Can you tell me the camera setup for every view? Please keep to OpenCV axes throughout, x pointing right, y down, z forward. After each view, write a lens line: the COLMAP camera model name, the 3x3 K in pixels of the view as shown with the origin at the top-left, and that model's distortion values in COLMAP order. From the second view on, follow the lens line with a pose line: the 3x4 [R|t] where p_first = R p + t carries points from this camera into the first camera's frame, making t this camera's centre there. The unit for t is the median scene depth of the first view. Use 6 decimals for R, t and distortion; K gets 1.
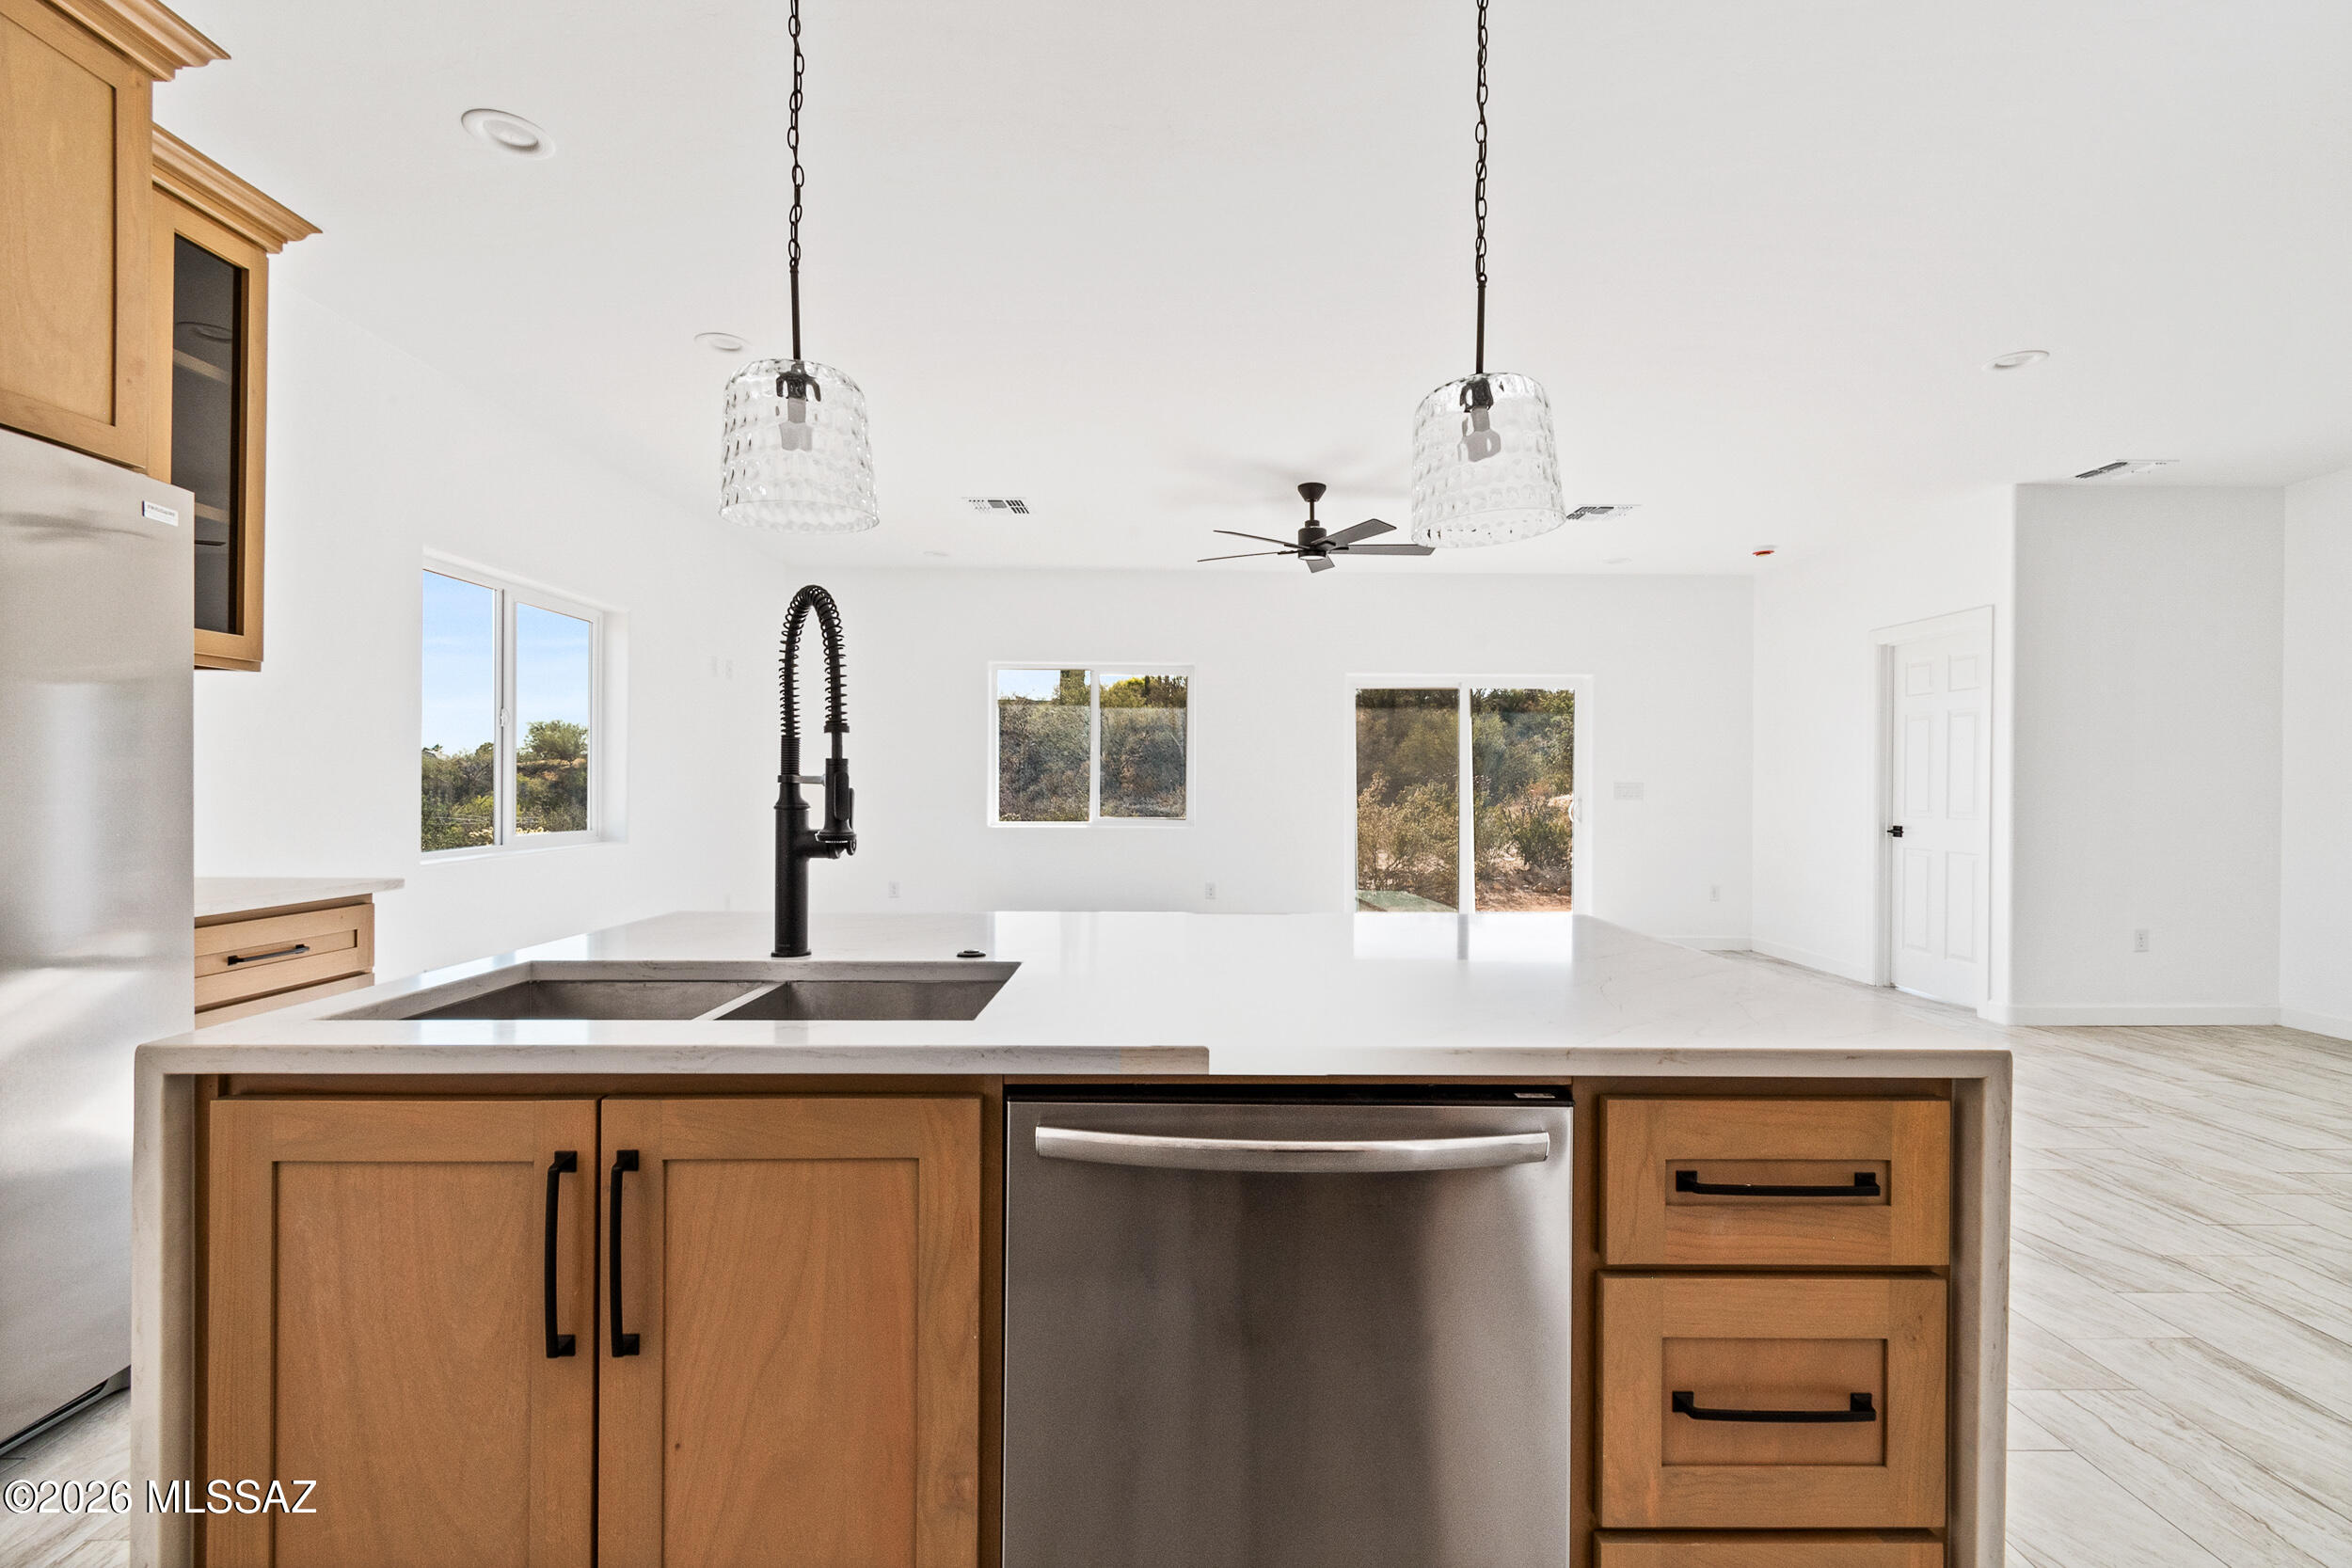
lens RADIAL K [[1070.5, 0, 1197.5], [0, 1070.5, 789.9], [0, 0, 1]] dist [0.002177, -0.000219]
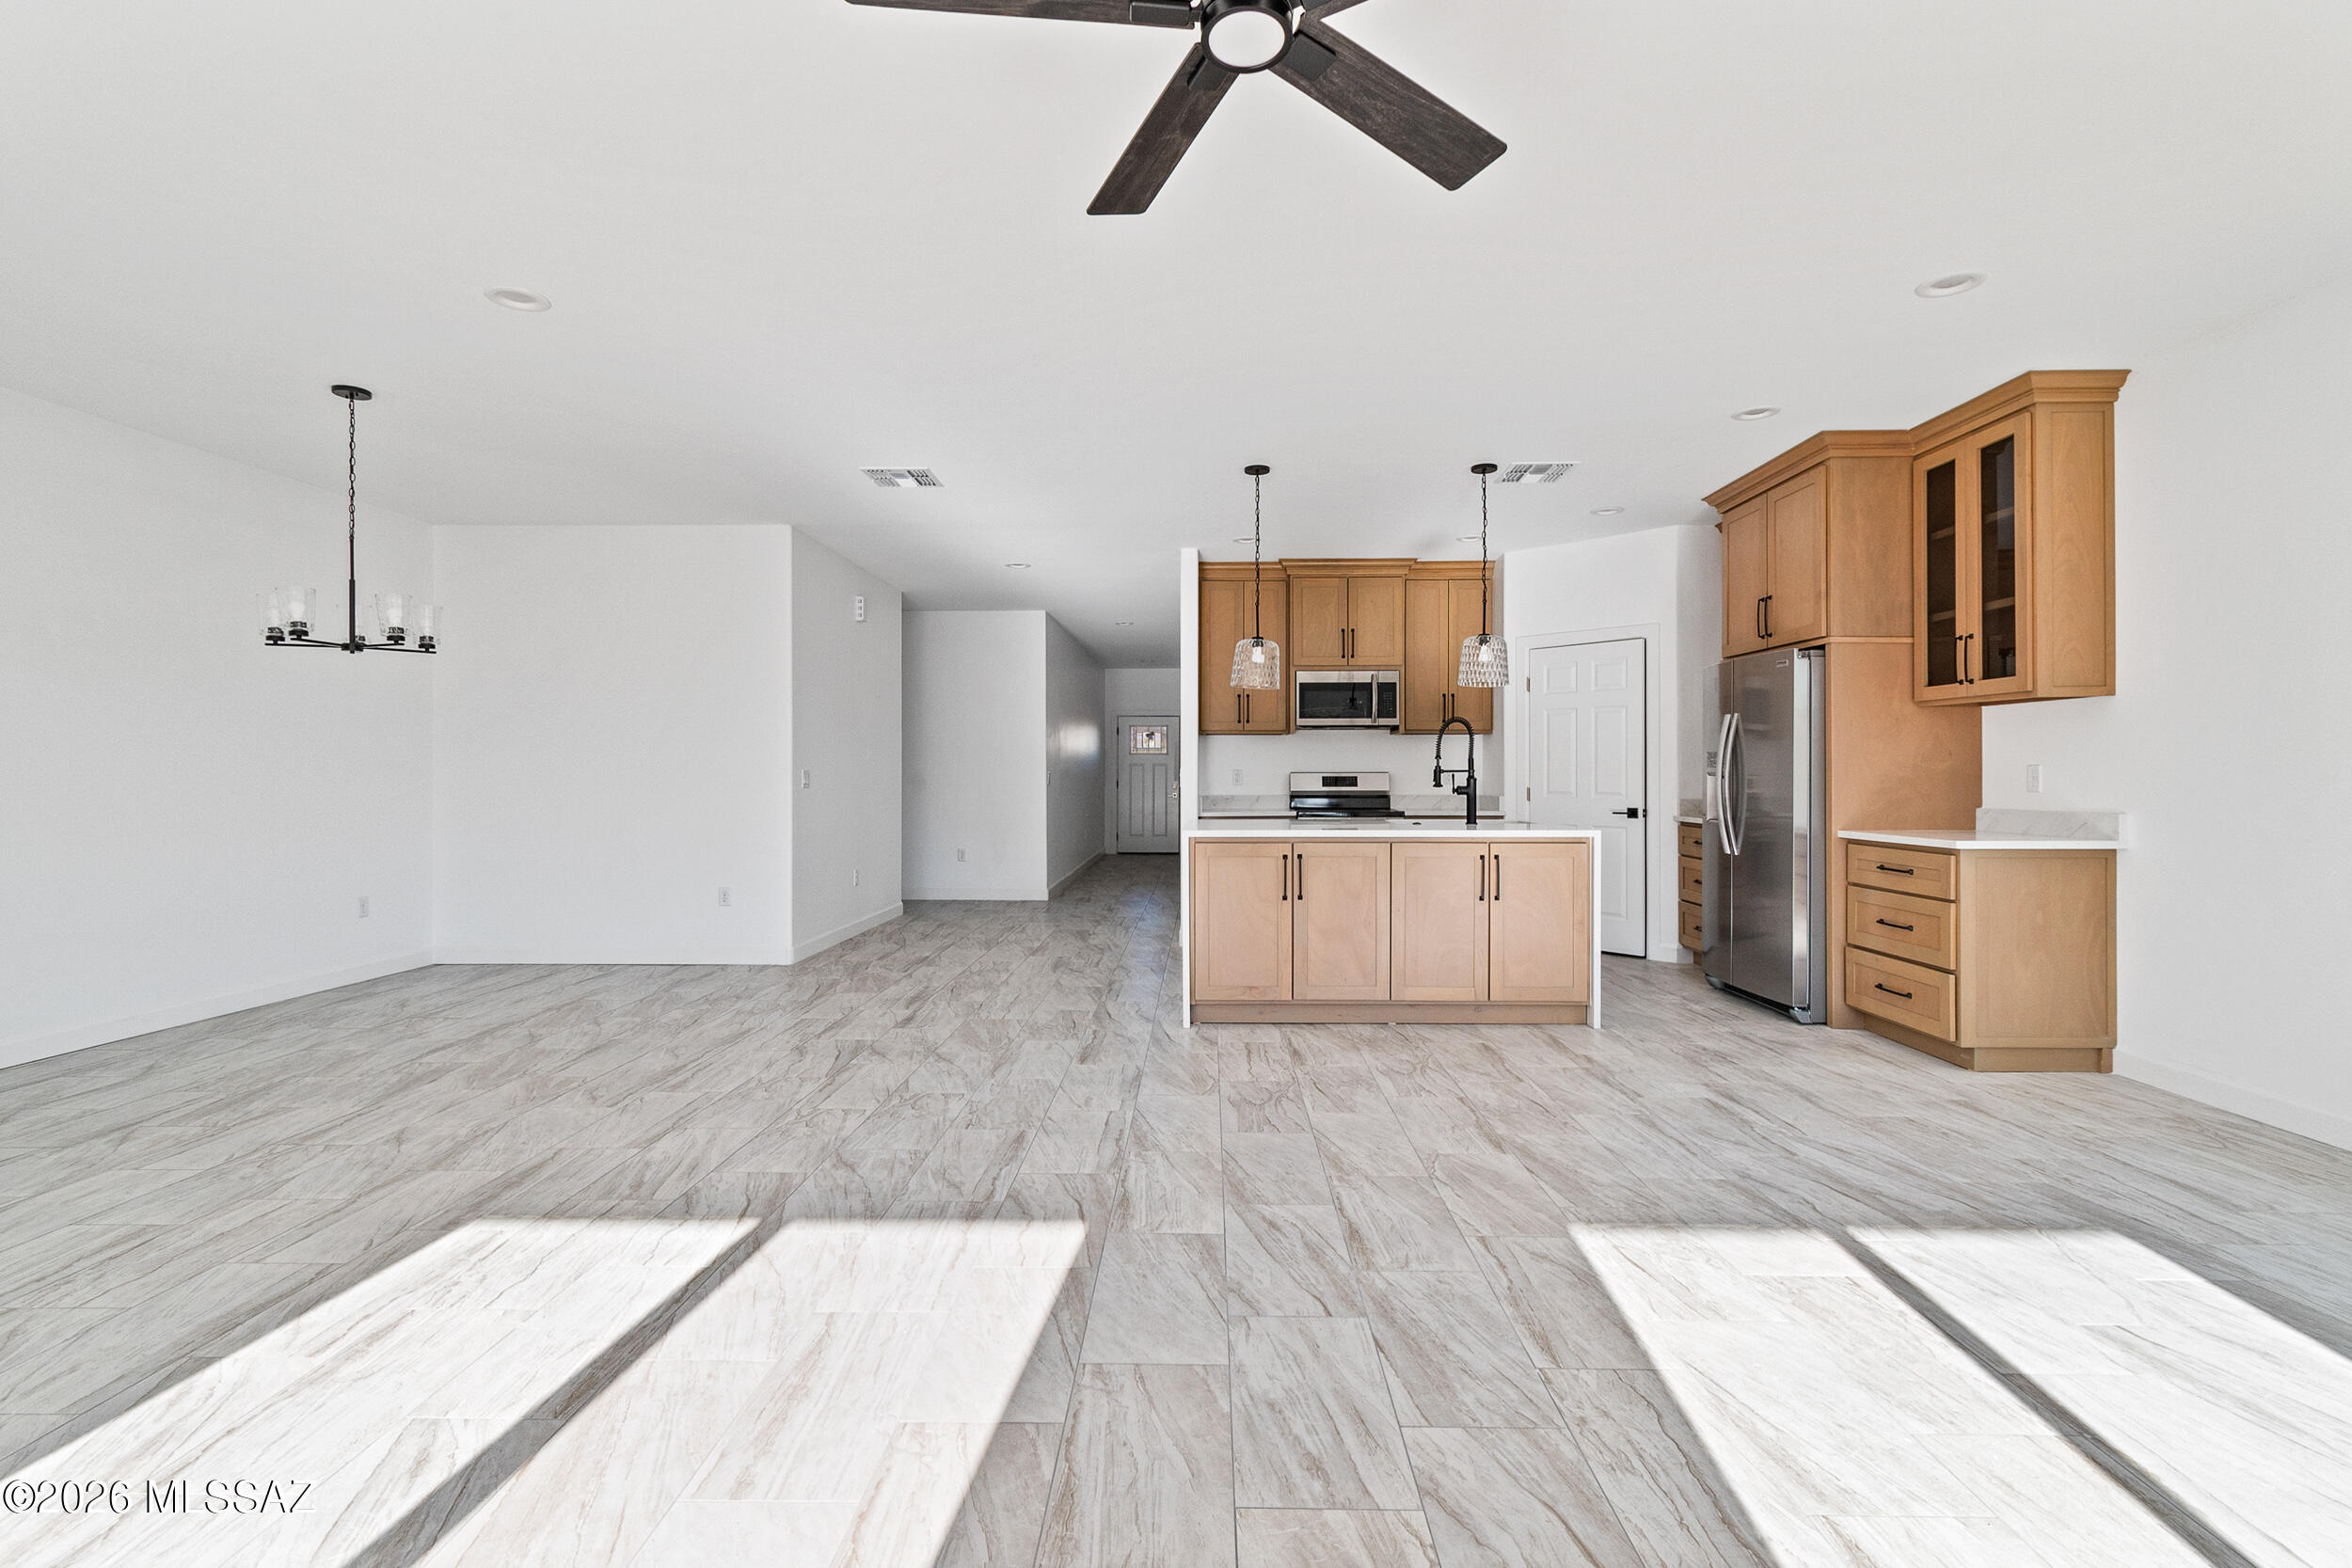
lens RADIAL K [[1063.8, 0, 1184.1], [0, 1063.8, 771.8], [0, 0, 1]] dist [0.004035, -0.000503]
pose [[-0.999234, -0.004702, 0.038838, 0.239738], [-0.004657, 0.999988, 0.001259, -0.005253], [-0.038844, 0.001078, -0.999245, 2.773827]]
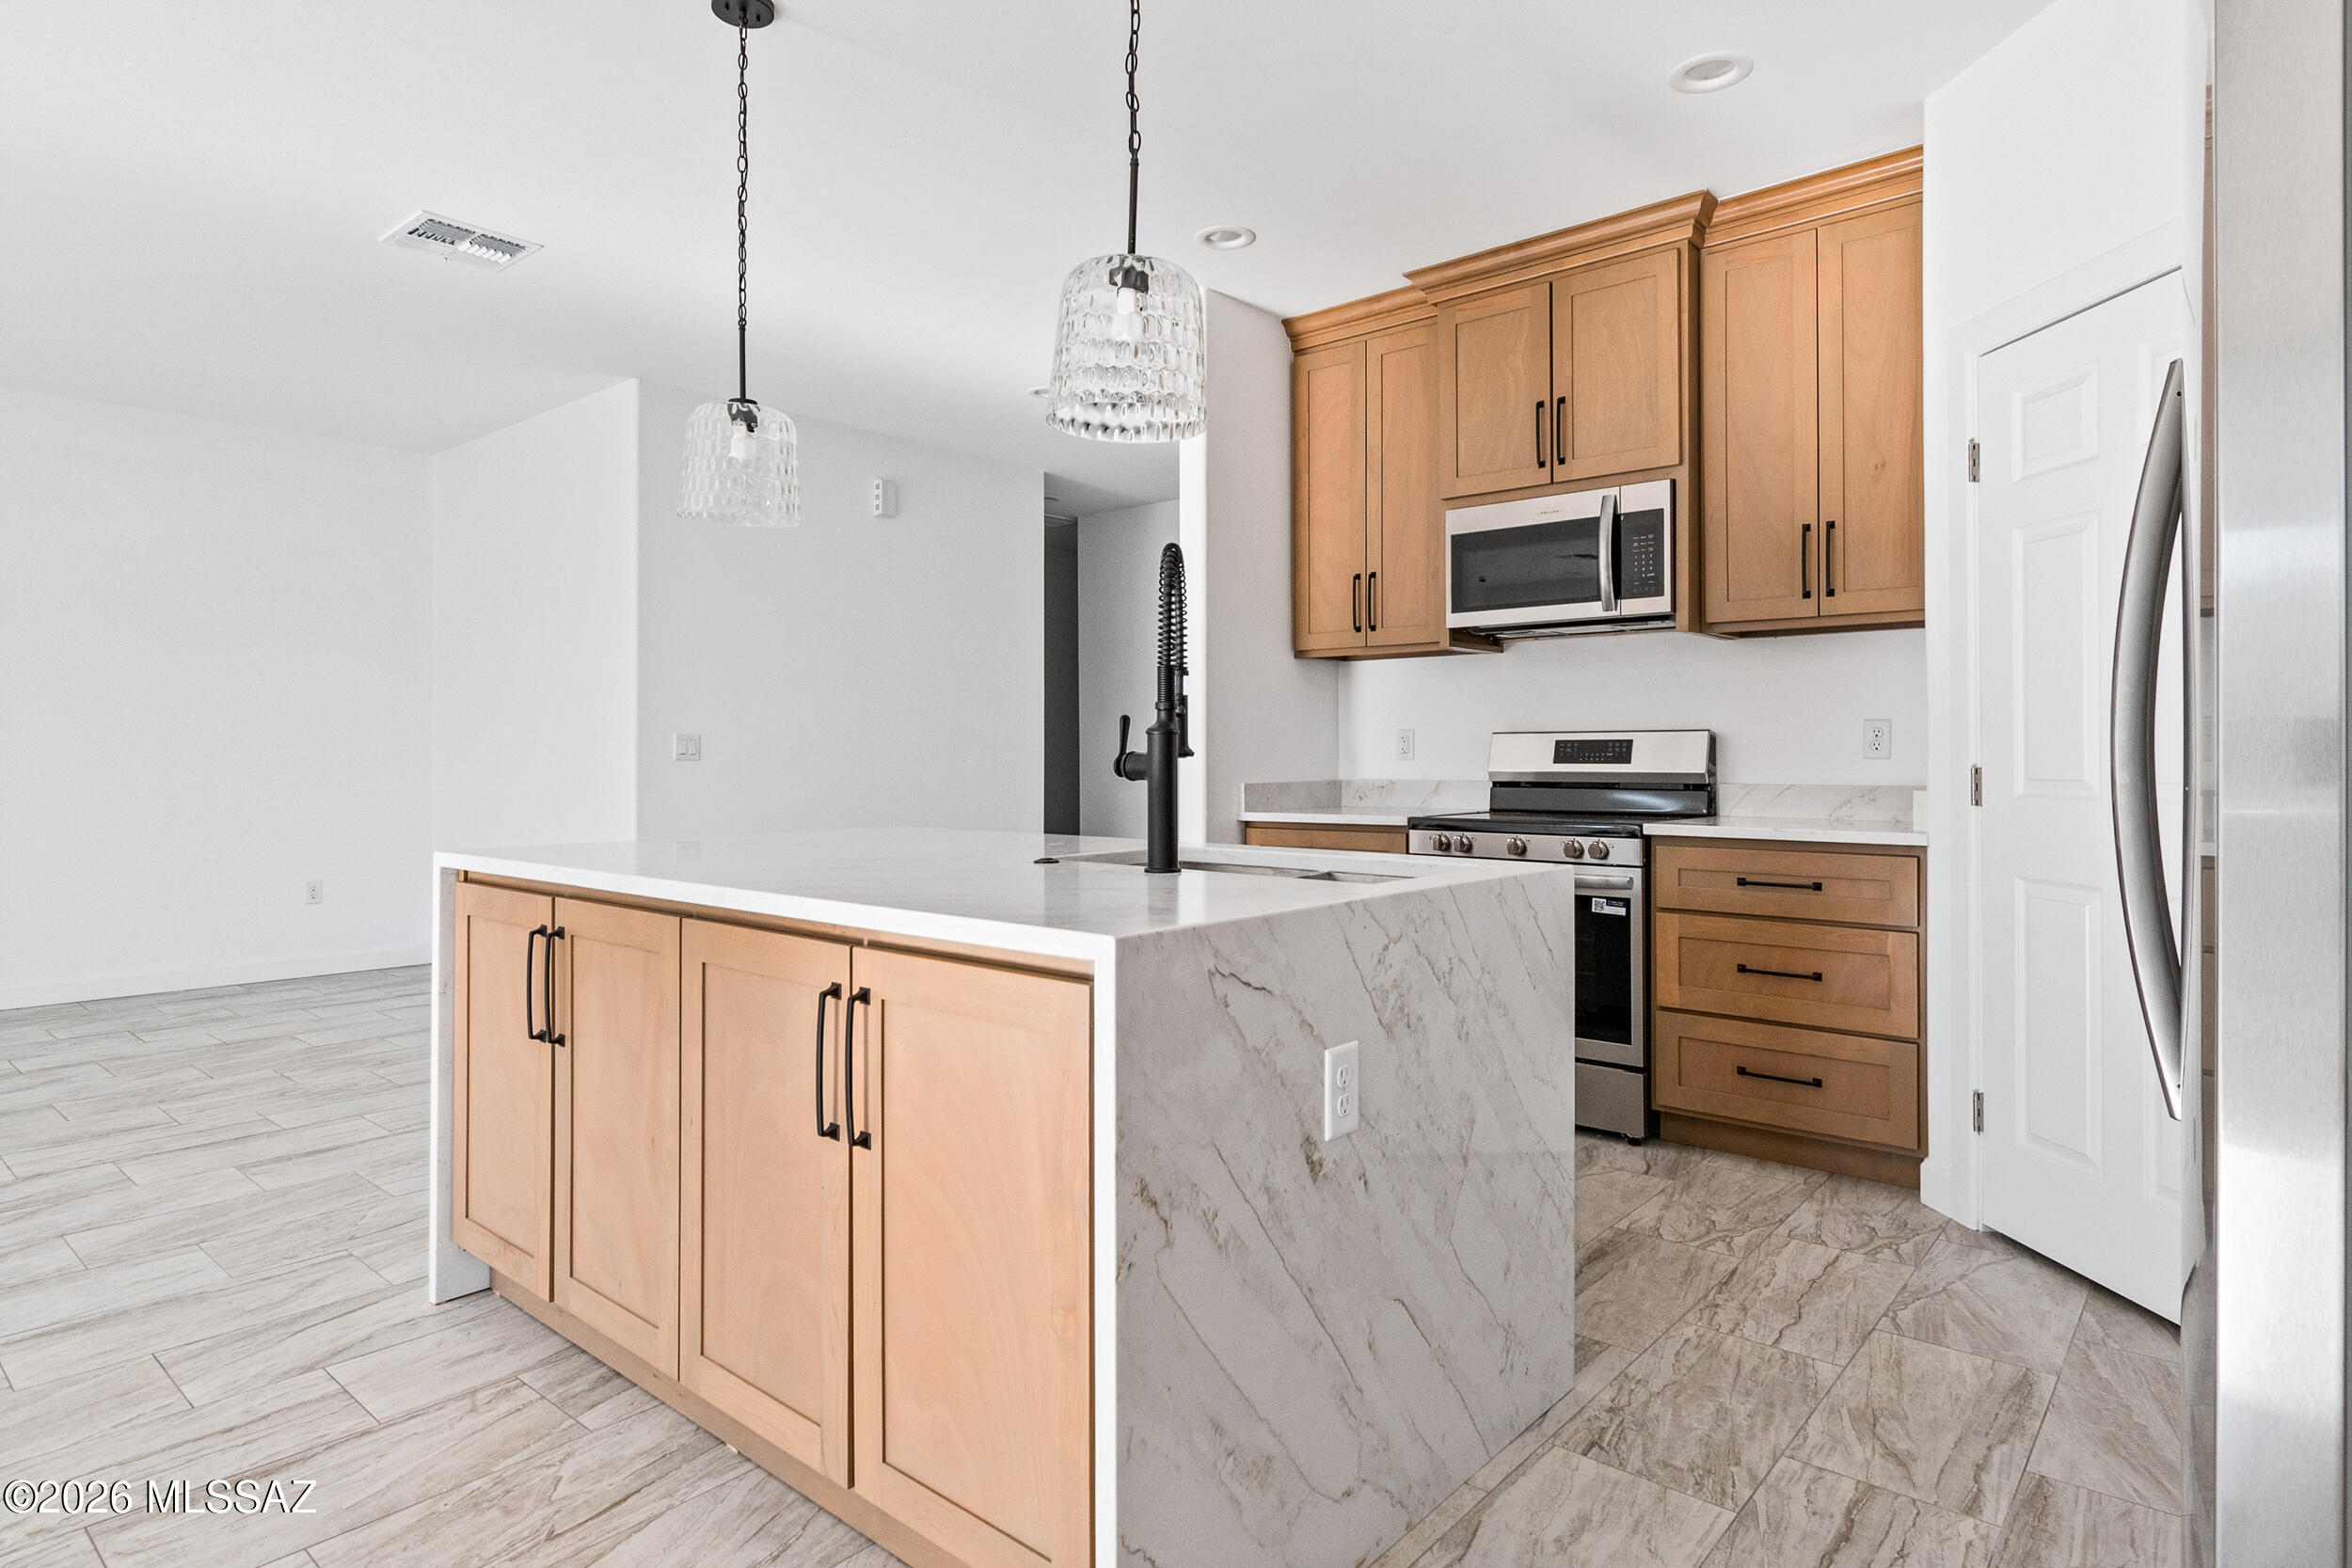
lens RADIAL K [[1280.3, 0, 1185.4], [0, 1280.3, 747.4], [0, 0, 1]] dist [-0.005241, -0.001111]
pose [[-0.751382, -0.000831, 0.659867, -0.792028], [-0.001117, 0.999999, -0.000013, 0.020066], [-0.659867, -0.000746, -0.751382, 1.242303]]
